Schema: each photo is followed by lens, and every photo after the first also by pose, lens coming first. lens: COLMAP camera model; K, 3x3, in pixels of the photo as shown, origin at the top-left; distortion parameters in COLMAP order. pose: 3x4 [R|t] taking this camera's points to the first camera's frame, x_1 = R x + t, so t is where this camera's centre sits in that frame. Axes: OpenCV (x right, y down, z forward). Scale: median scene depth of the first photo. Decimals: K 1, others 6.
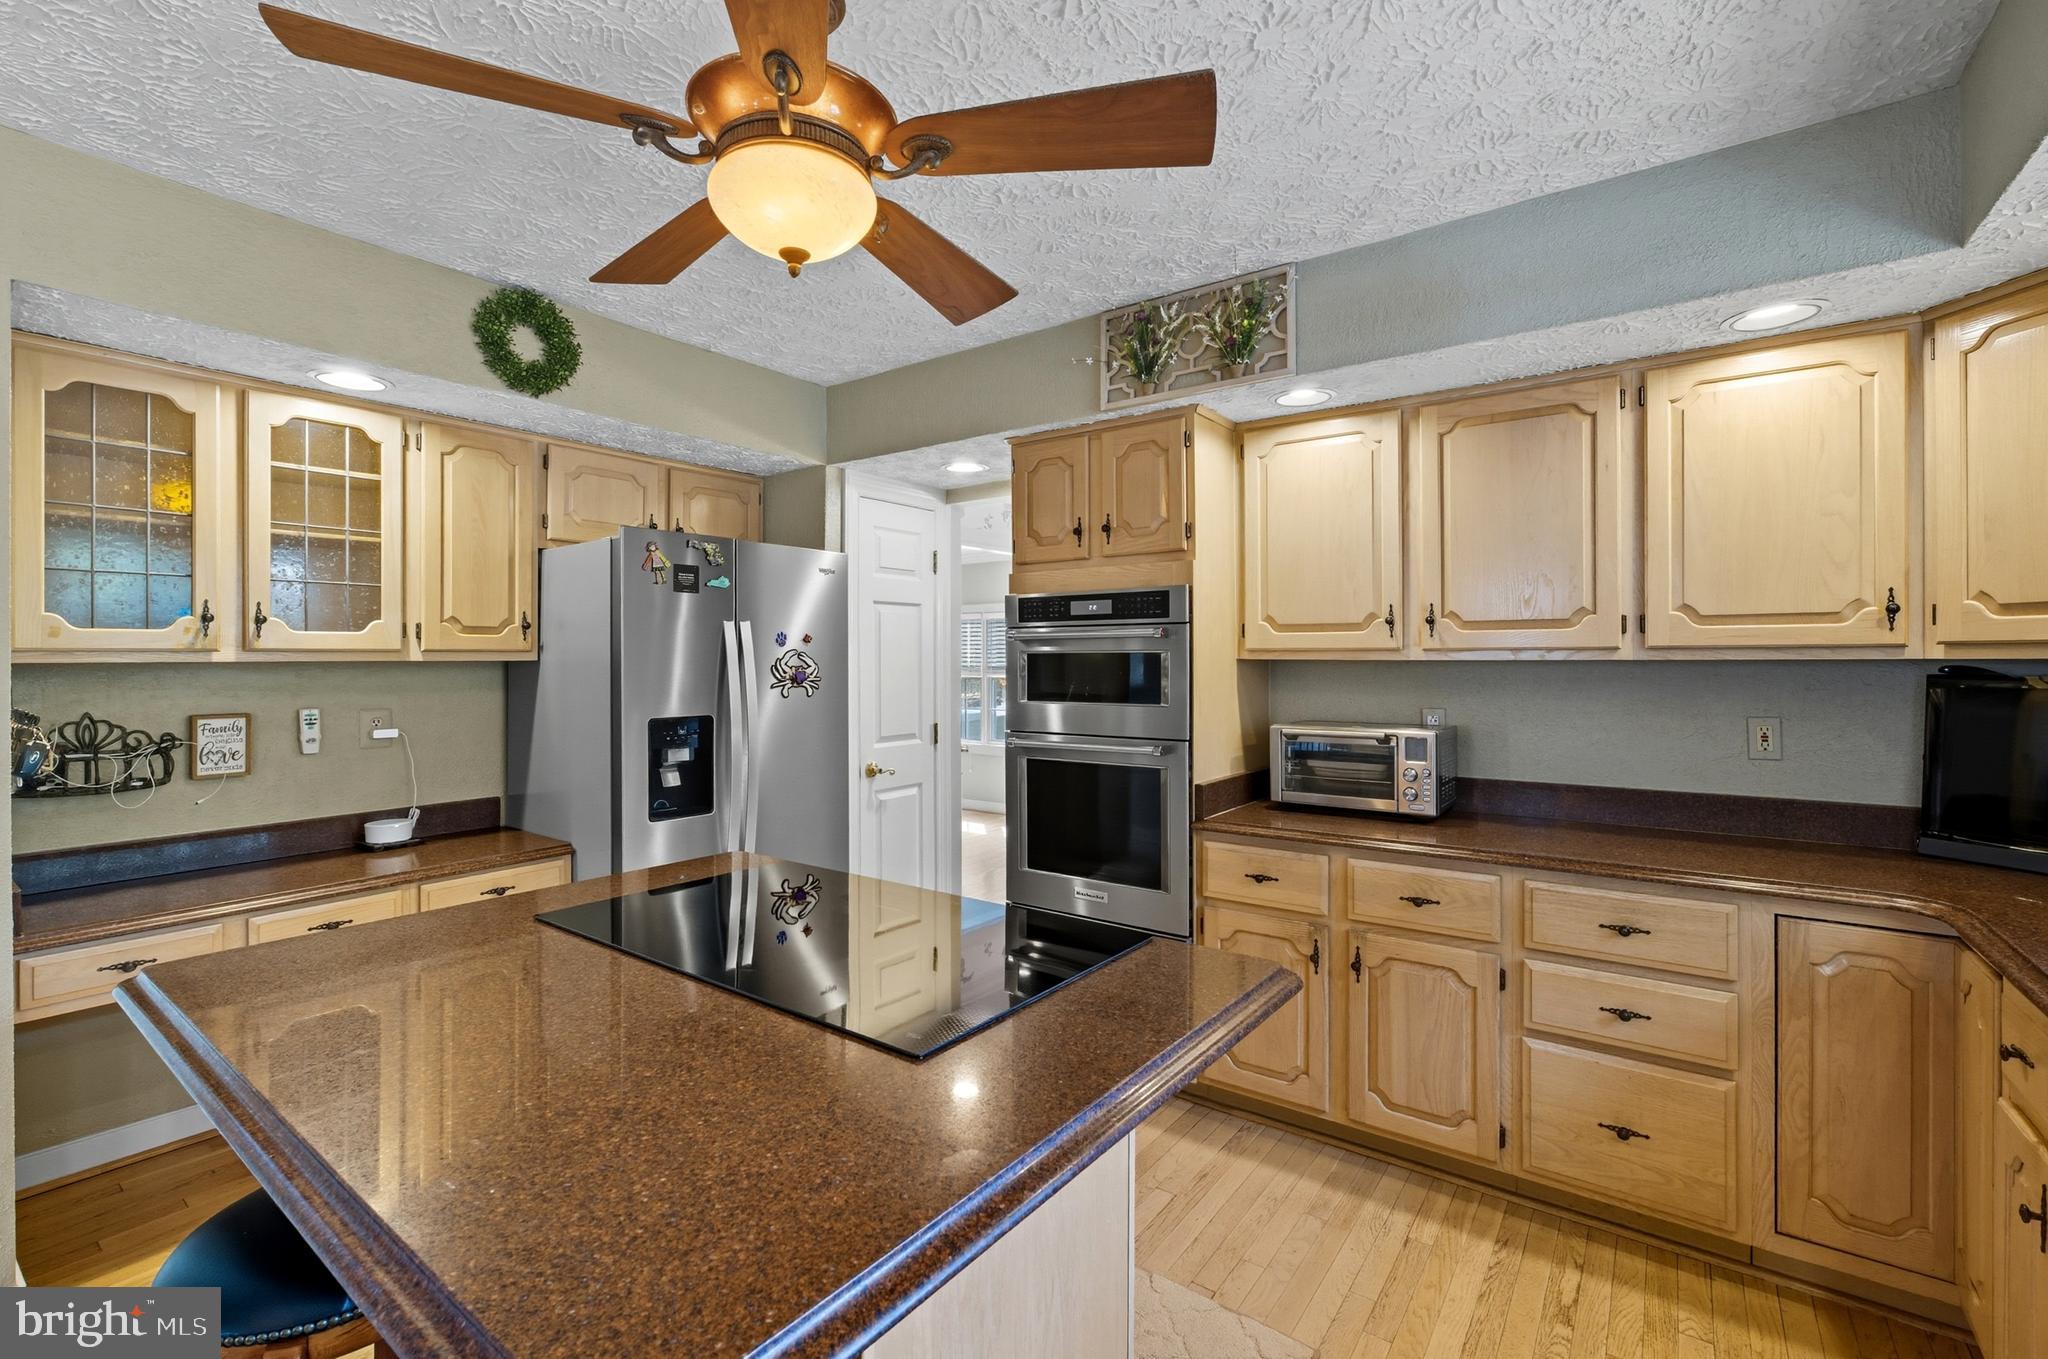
lens RADIAL K [[878.1, 0, 1028.7], [0, 878.1, 663.5], [0, 0, 1]] dist [-0.009240, -0.000849]
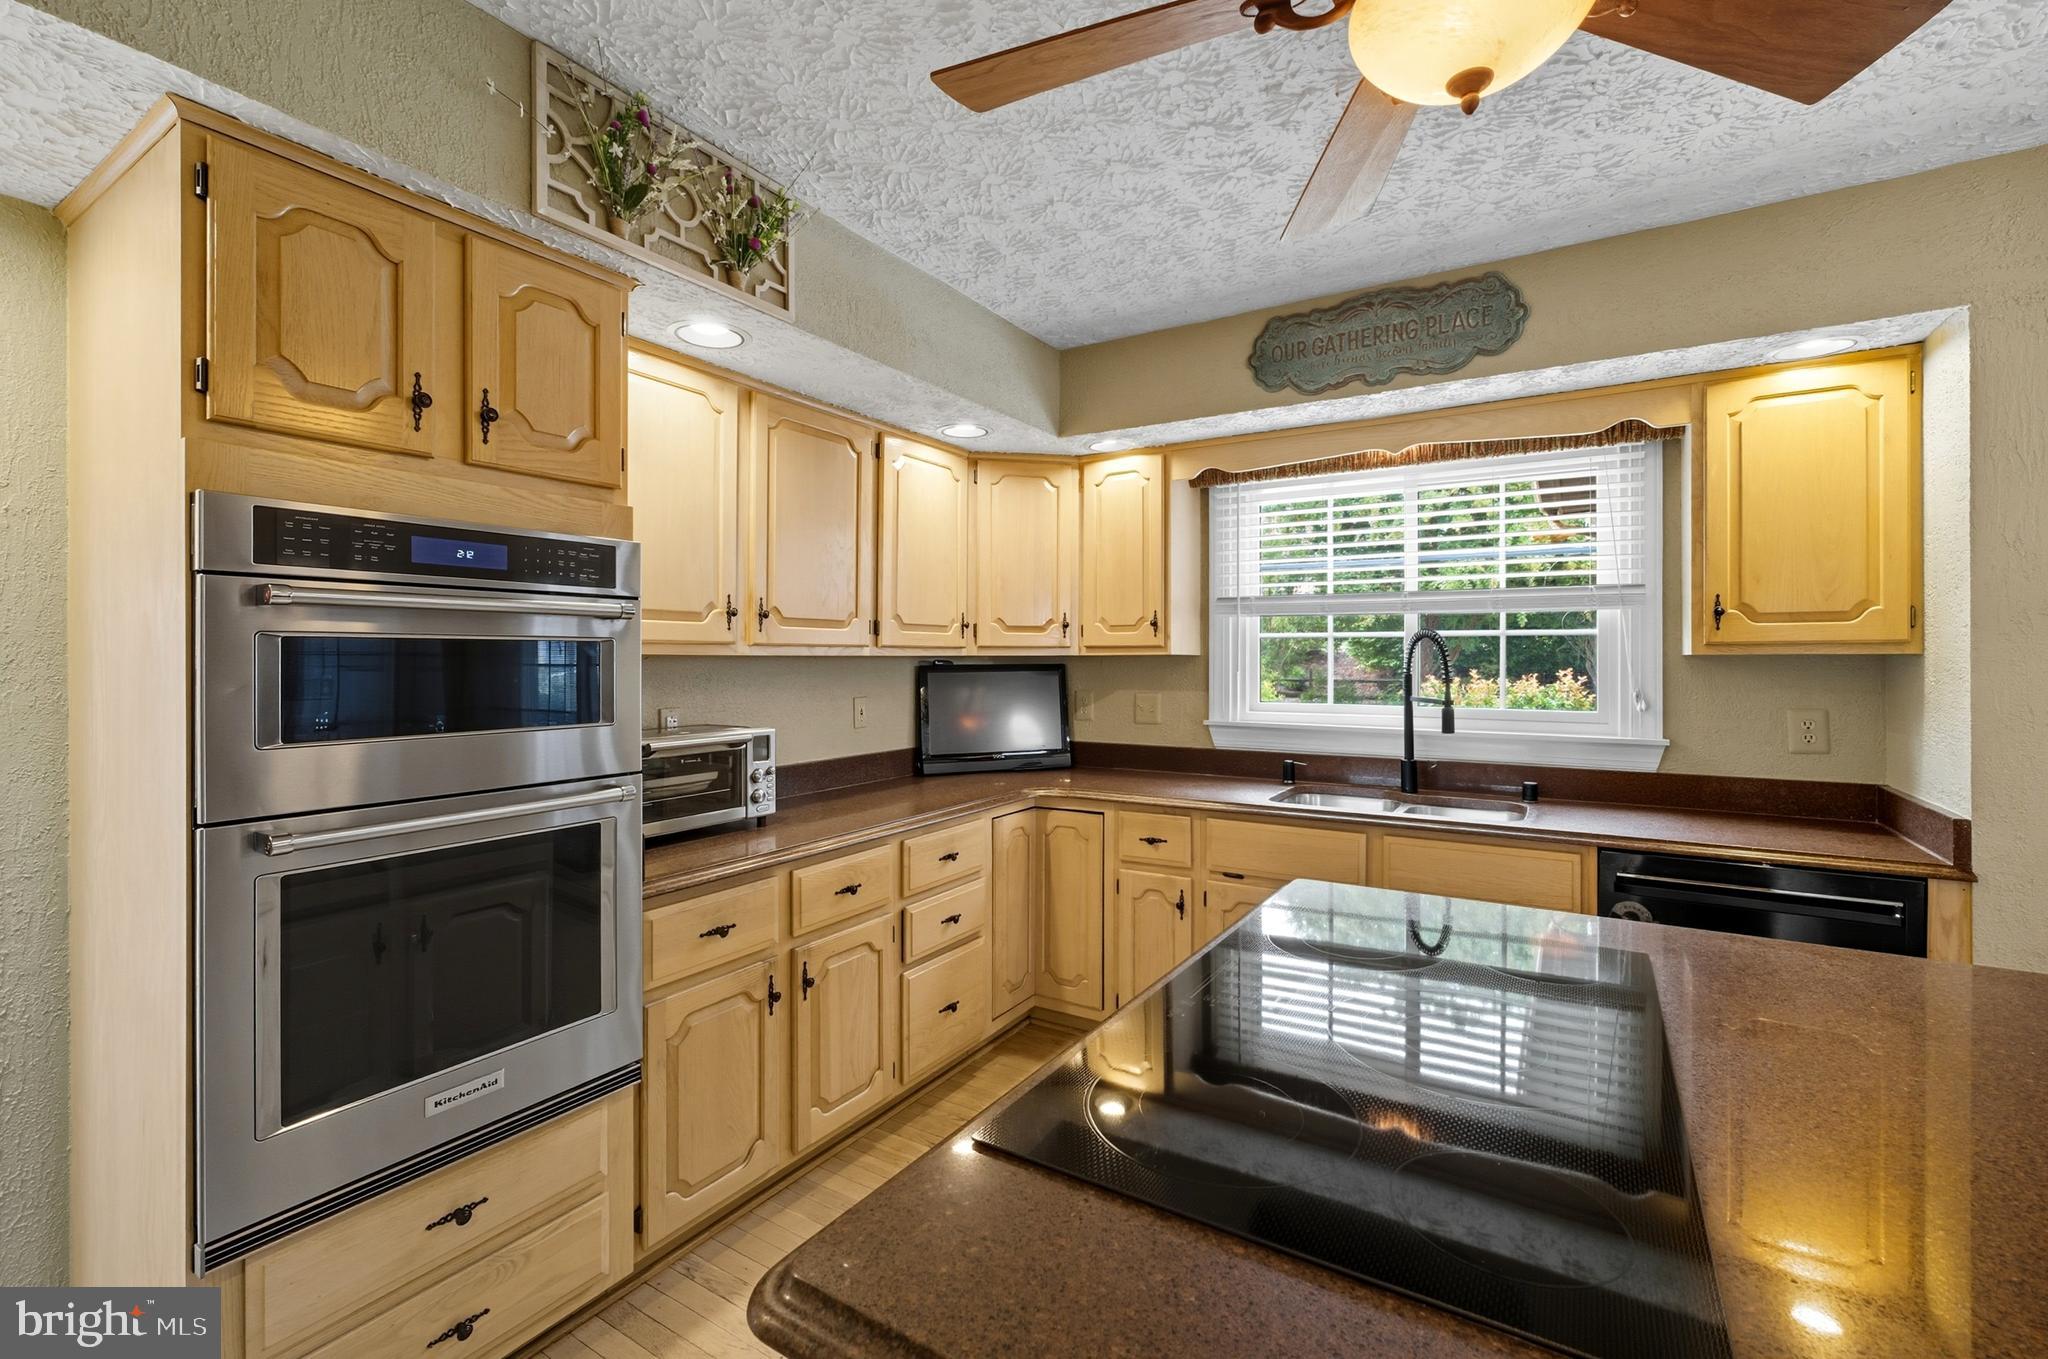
lens RADIAL K [[878.1, 0, 1027.1], [0, 878.1, 664.9], [0, 0, 1]] dist [-0.009240, -0.000849]
pose [[-0.066804, -0.004592, 0.997756, -0.537697], [0.004726, 0.999977, 0.004918, 0.003118], [-0.997755, 0.005044, -0.066781, 0.776585]]
